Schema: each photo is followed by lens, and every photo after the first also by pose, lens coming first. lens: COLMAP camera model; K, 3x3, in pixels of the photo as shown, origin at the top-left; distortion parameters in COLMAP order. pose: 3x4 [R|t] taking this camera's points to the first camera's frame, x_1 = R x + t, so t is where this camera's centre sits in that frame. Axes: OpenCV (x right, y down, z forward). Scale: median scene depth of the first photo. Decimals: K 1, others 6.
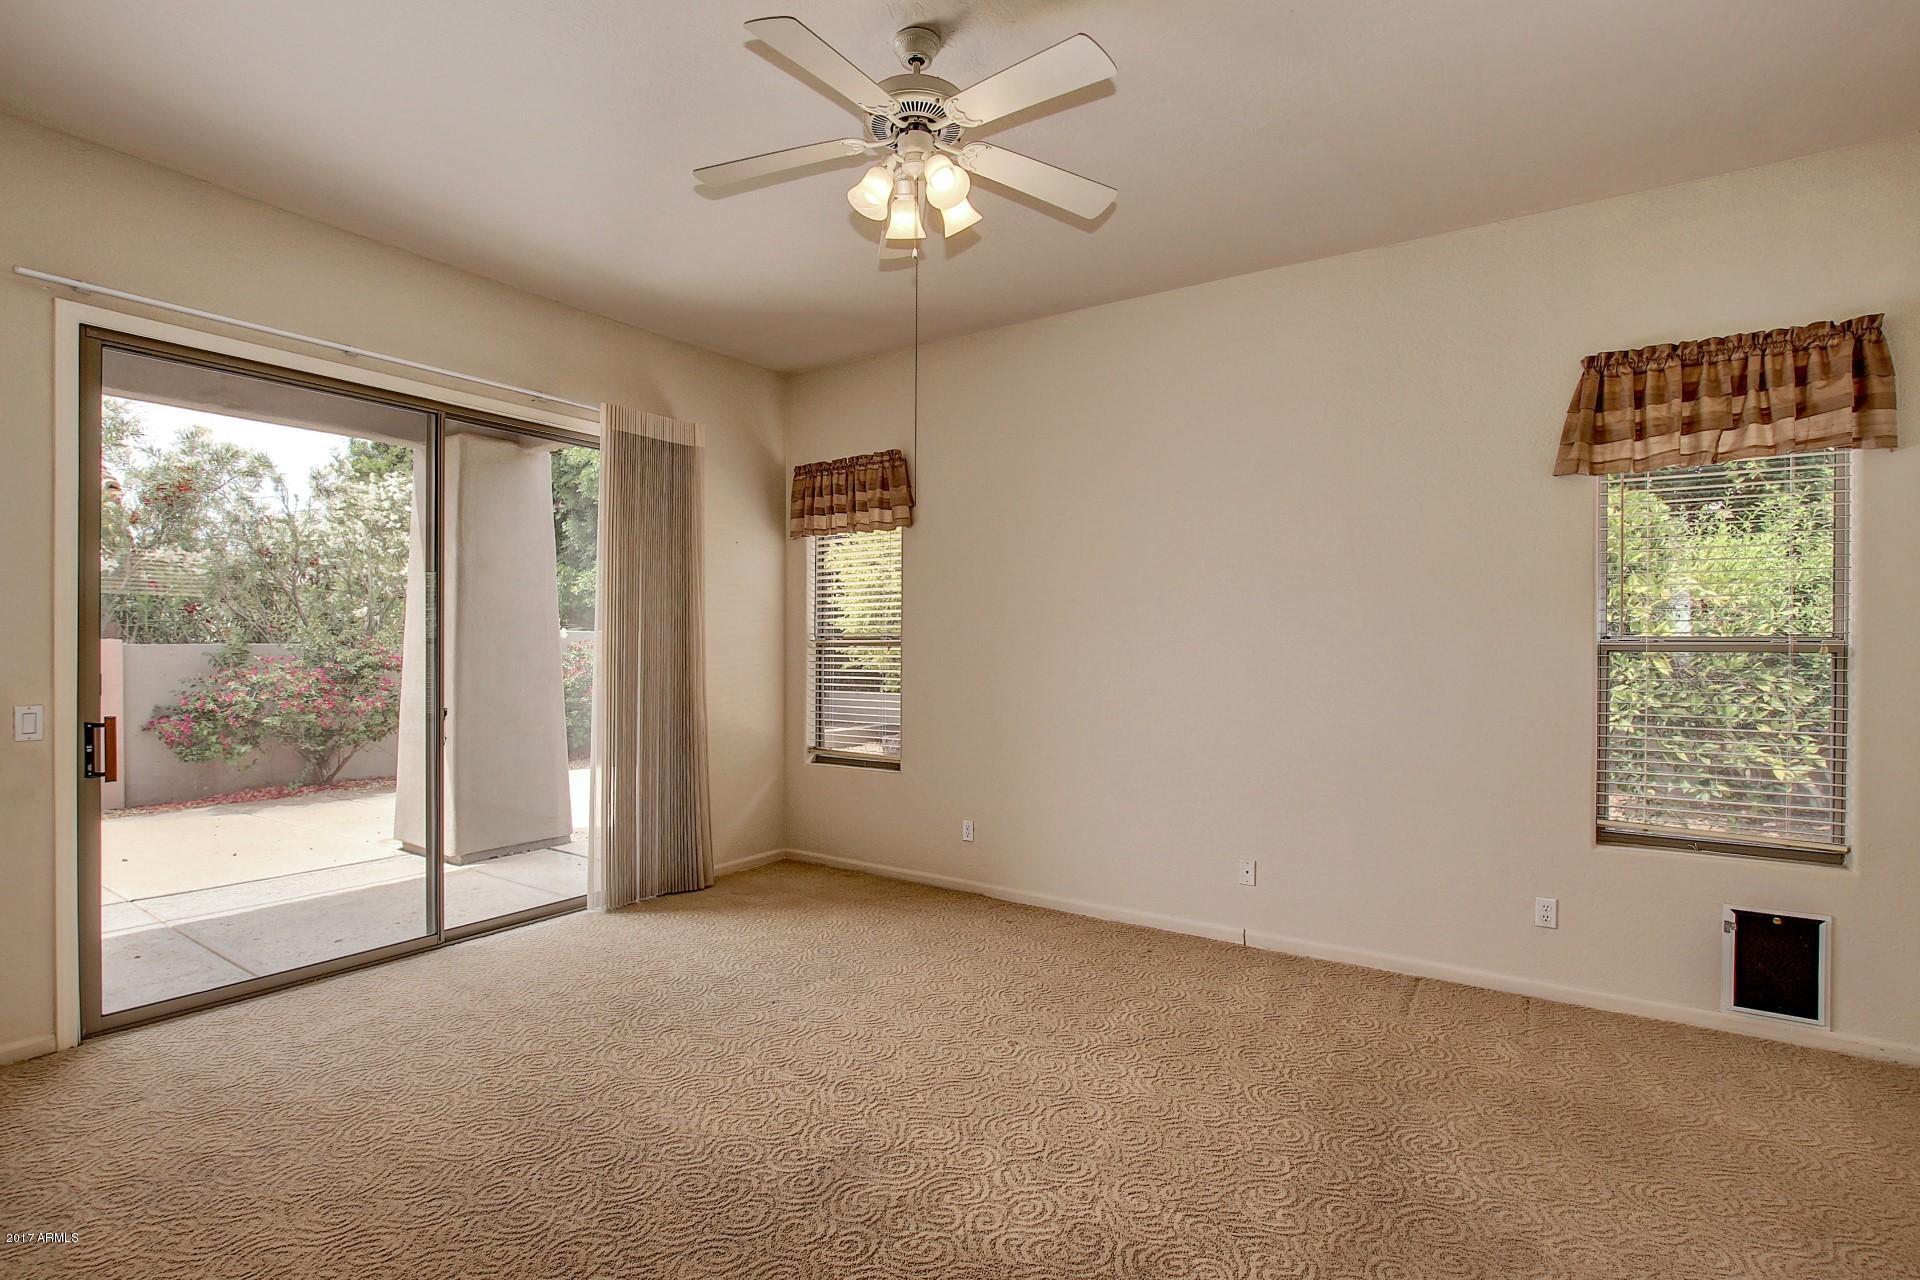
lens RADIAL K [[917.2, 0, 956.8], [0, 917.2, 645.6], [0, 0, 1]] dist [-0.018561, 0.000290]
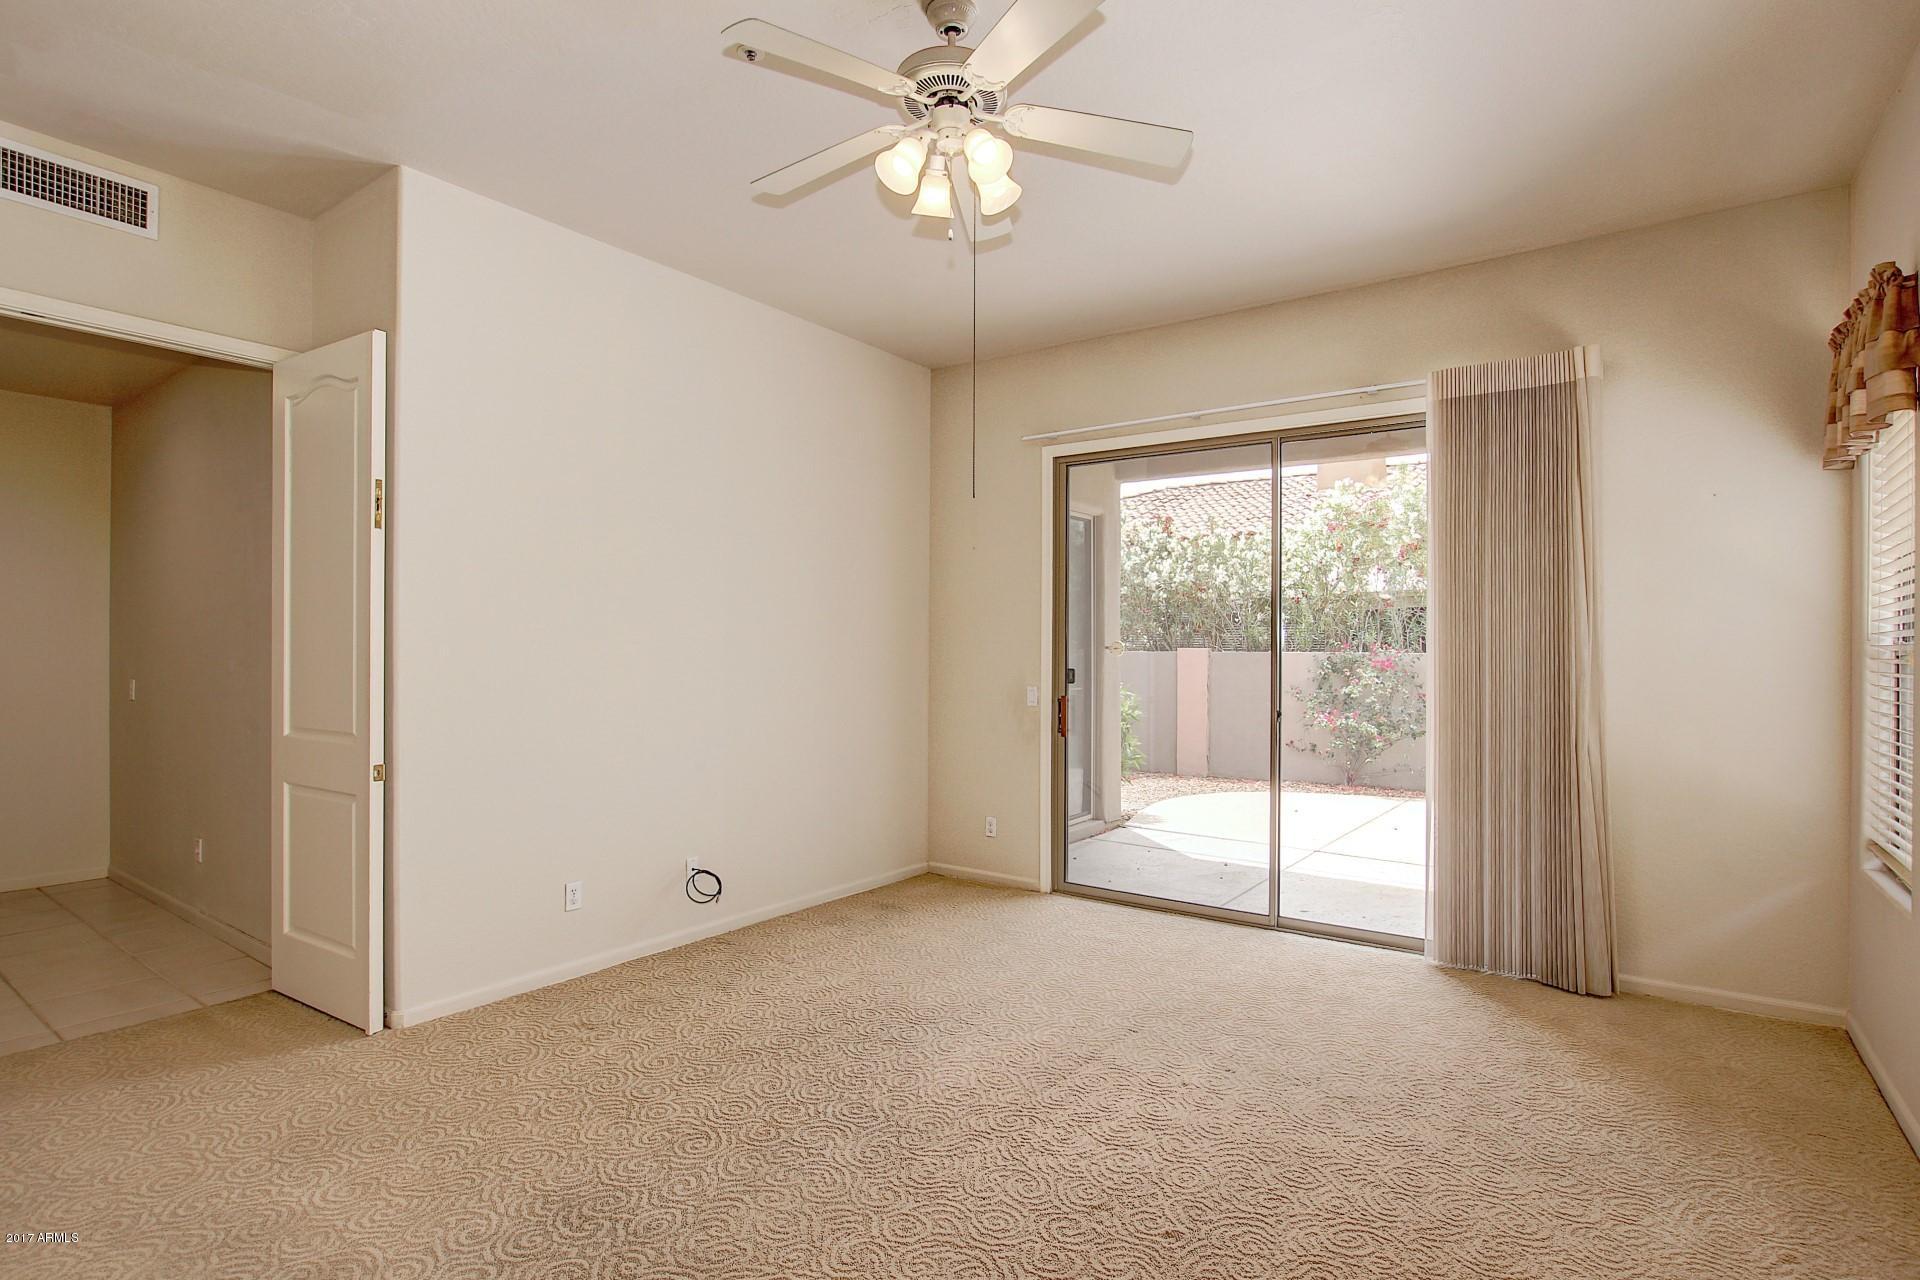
lens RADIAL K [[958.1, 0, 960.0], [0, 958.1, 640.0], [0, 0, 1]] dist [-0.015369, 0.000529]
pose [[-0.025952, -0.015659, -0.999541, 0.577165], [-0.006674, 0.999858, -0.015491, 0.005222], [0.999641, 0.006269, -0.026053, 0.638758]]
